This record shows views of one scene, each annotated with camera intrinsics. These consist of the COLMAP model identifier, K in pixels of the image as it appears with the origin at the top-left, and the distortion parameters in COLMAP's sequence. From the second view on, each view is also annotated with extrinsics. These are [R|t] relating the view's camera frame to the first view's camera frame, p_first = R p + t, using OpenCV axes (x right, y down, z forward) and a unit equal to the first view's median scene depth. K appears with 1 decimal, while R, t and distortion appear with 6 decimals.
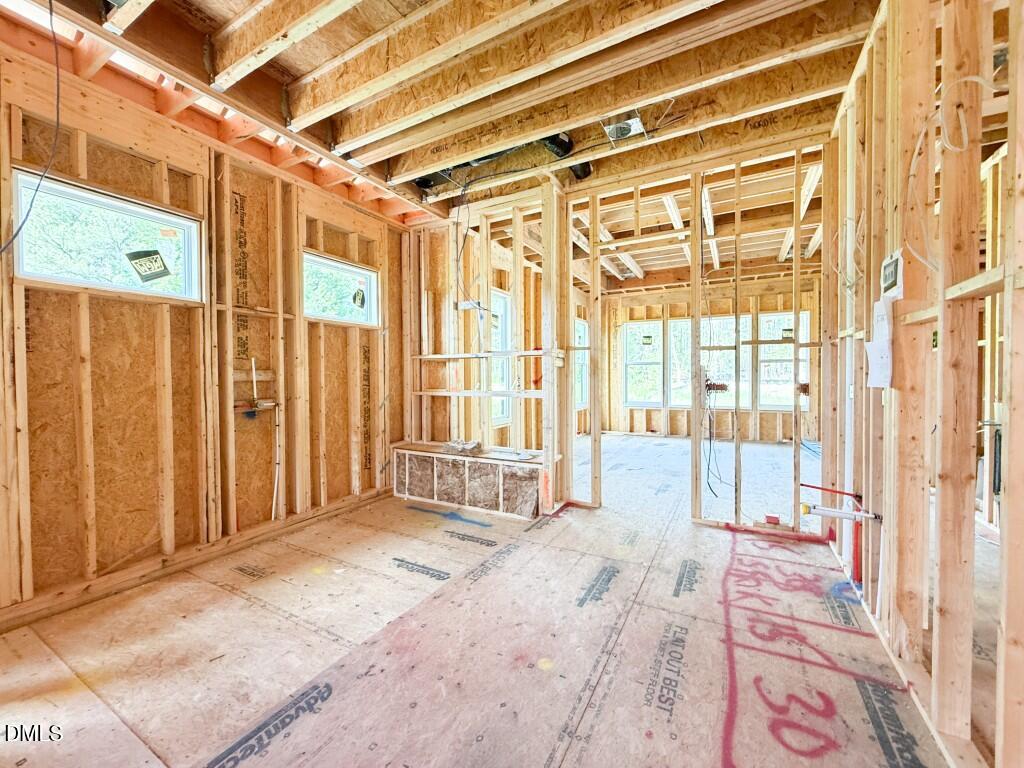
lens RADIAL K [[405.6, 0, 512.0], [0, 405.6, 384.0], [0, 0, 1]] dist [-0.000175, -0.000038]
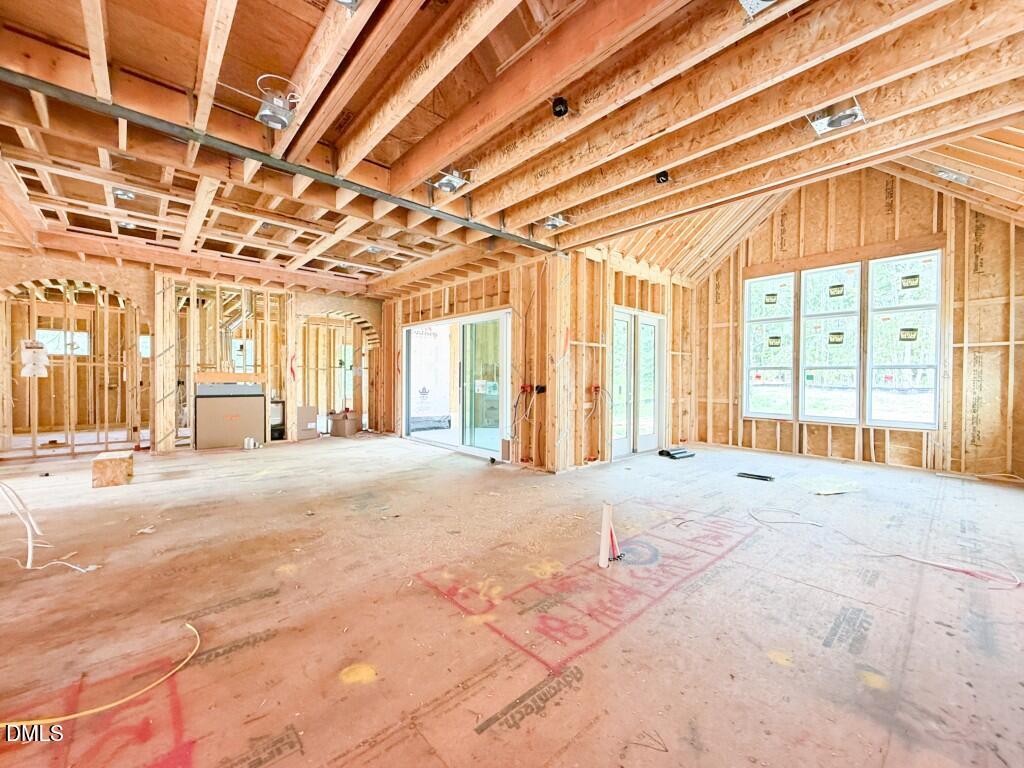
lens RADIAL K [[405.6, 0, 512.0], [0, 405.6, 384.0], [0, 0, 1]] dist [-0.000175, -0.000038]
pose [[0.946688, 0.016087, -0.321750, 3.888319], [-0.018754, 0.999811, -0.005192, -0.002984], [0.321605, 0.010949, 0.946811, -1.154029]]
